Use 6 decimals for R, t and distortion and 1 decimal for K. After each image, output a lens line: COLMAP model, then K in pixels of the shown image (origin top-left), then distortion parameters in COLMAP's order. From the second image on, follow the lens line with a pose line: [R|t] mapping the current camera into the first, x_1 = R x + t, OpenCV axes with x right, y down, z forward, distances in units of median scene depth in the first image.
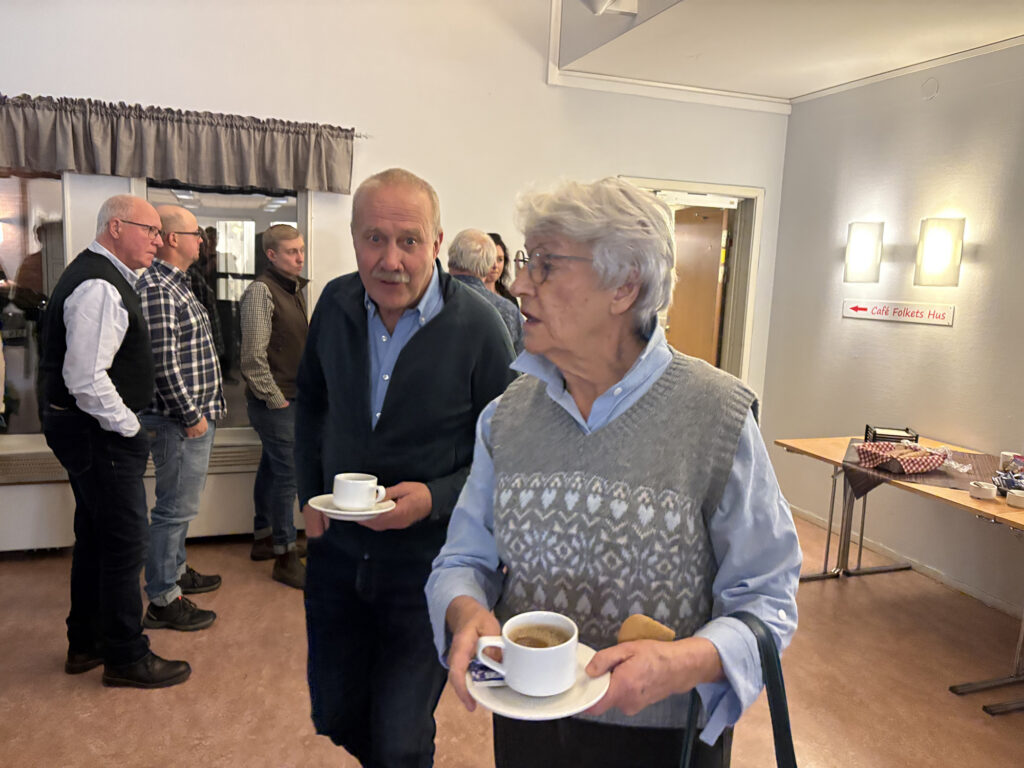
lens RADIAL K [[798.8, 0, 512.0], [0, 798.8, 384.0], [0, 0, 1]] dist [-0.006823, -0.000440]
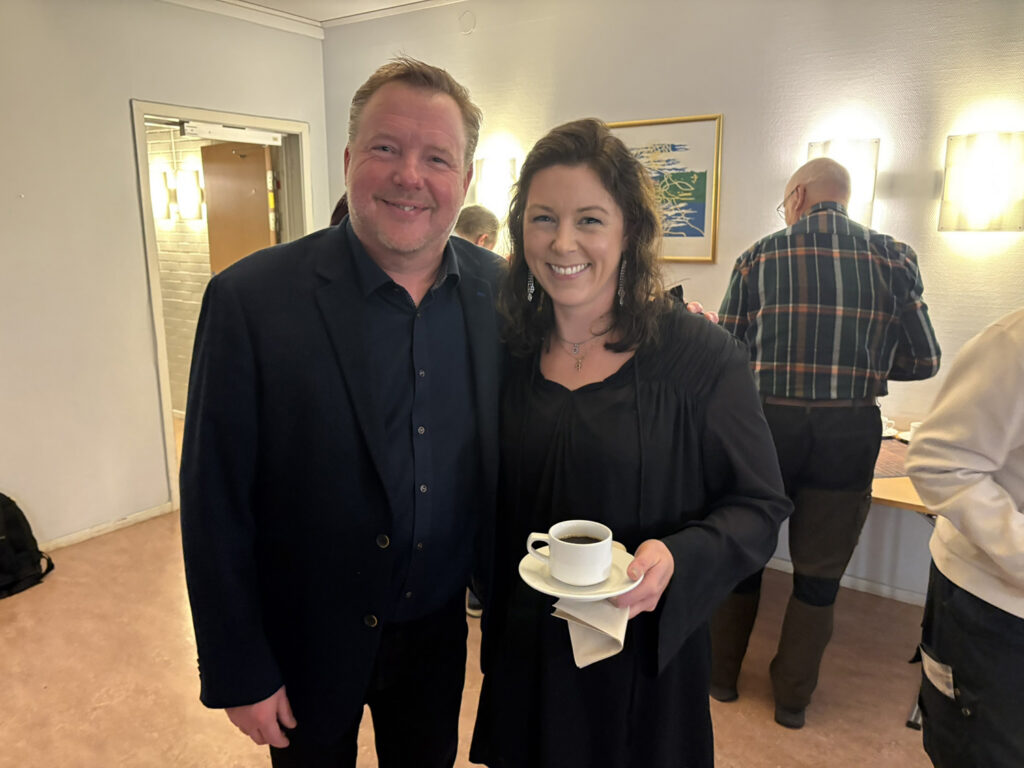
lens RADIAL K [[791.5, 0, 508.7], [0, 791.5, 408.0], [0, 0, 1]] dist [-0.002262, 0.001386]
pose [[0.820051, -0.162568, 0.548714, -0.041096], [0.108478, 0.985578, 0.129879, -0.019152], [-0.561915, -0.046984, 0.825860, 0.117996]]
